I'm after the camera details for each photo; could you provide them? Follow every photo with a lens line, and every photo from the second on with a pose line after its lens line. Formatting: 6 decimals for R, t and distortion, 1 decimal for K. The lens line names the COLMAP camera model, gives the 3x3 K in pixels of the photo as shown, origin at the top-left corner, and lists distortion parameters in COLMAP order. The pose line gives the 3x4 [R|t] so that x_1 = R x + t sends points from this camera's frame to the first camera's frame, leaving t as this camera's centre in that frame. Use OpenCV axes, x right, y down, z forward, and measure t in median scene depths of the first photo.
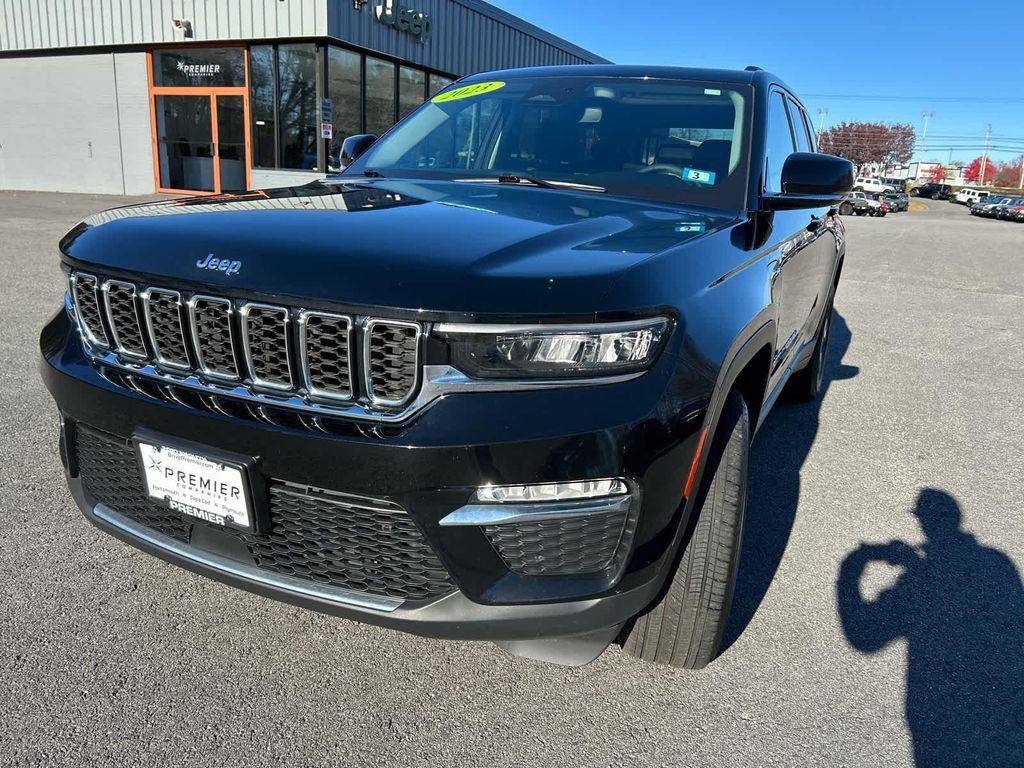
lens RADIAL K [[773.4, 0, 517.3], [0, 773.4, 387.9], [0, 0, 1]] dist [0.055554, -0.054577]
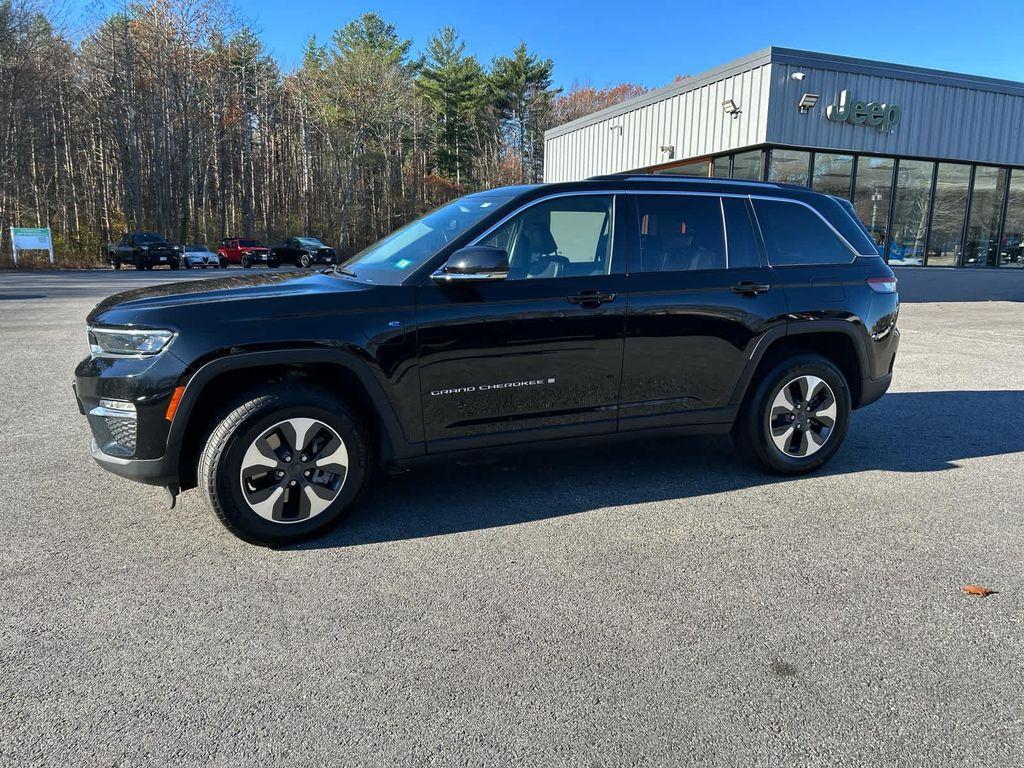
lens RADIAL K [[773.2, 0, 516.0], [0, 773.2, 380.1], [0, 0, 1]] dist [0.054423, -0.050970]
pose [[0.734936, 0.071086, -0.674401, 1.092883], [-0.153544, 0.986107, -0.063384, 0.013814], [0.660525, 0.150133, 0.735640, 0.041673]]
